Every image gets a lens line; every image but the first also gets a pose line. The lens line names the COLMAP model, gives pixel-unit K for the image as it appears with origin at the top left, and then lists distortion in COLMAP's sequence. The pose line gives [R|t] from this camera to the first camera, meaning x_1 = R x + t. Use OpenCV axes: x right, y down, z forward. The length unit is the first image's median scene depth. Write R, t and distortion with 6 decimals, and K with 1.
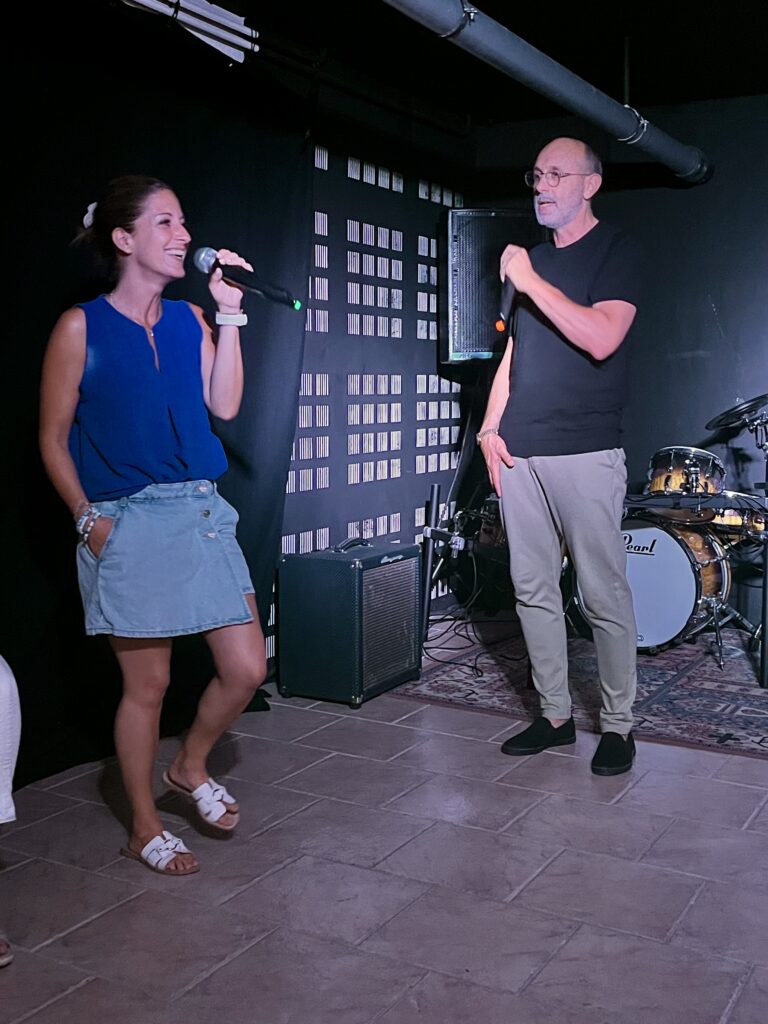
lens RADIAL K [[1151.8, 0, 384.0], [0, 1151.8, 512.0], [0, 0, 1]] dist [0.007130, 0.004468]
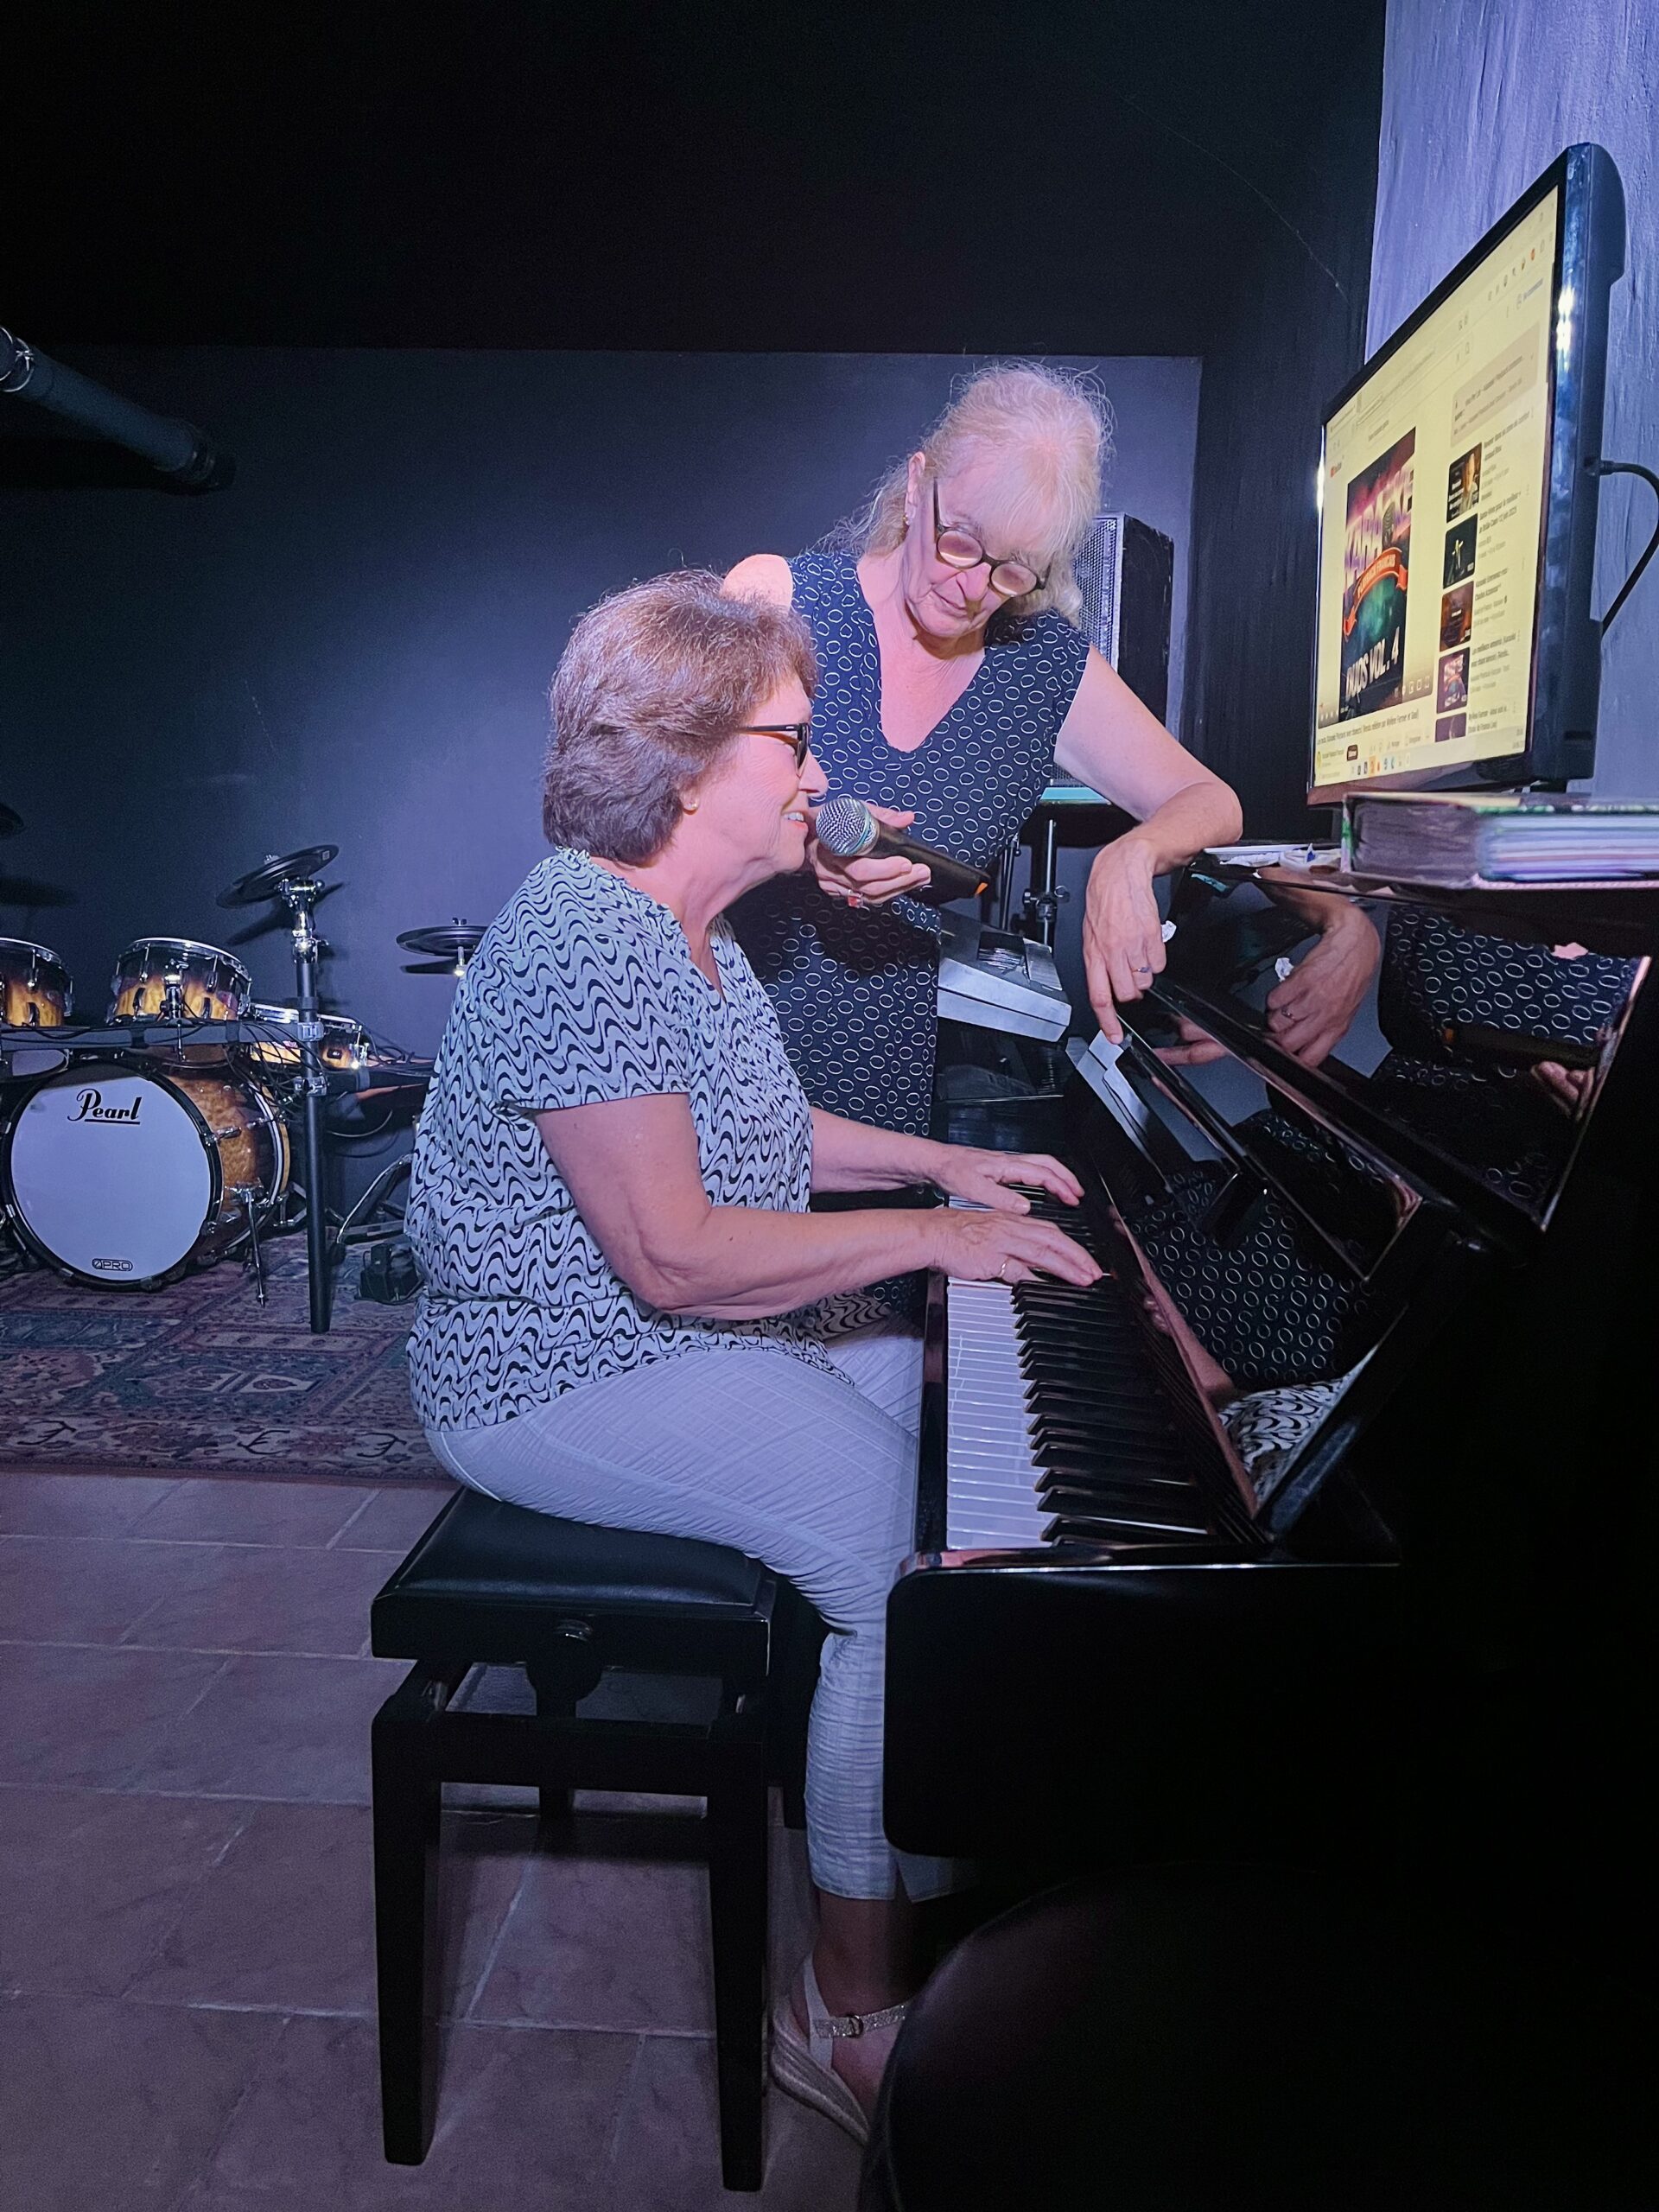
lens RADIAL K [[1634.1, 0, 829.5], [0, 1634.1, 1106.0], [0, 0, 1]] dist [0.006338, 0.001076]
pose [[0.897648, -0.064050, 0.436033, 0.187843], [0.038072, 0.996954, 0.068067, -0.014878], [-0.439065, -0.044500, 0.897353, 0.099505]]
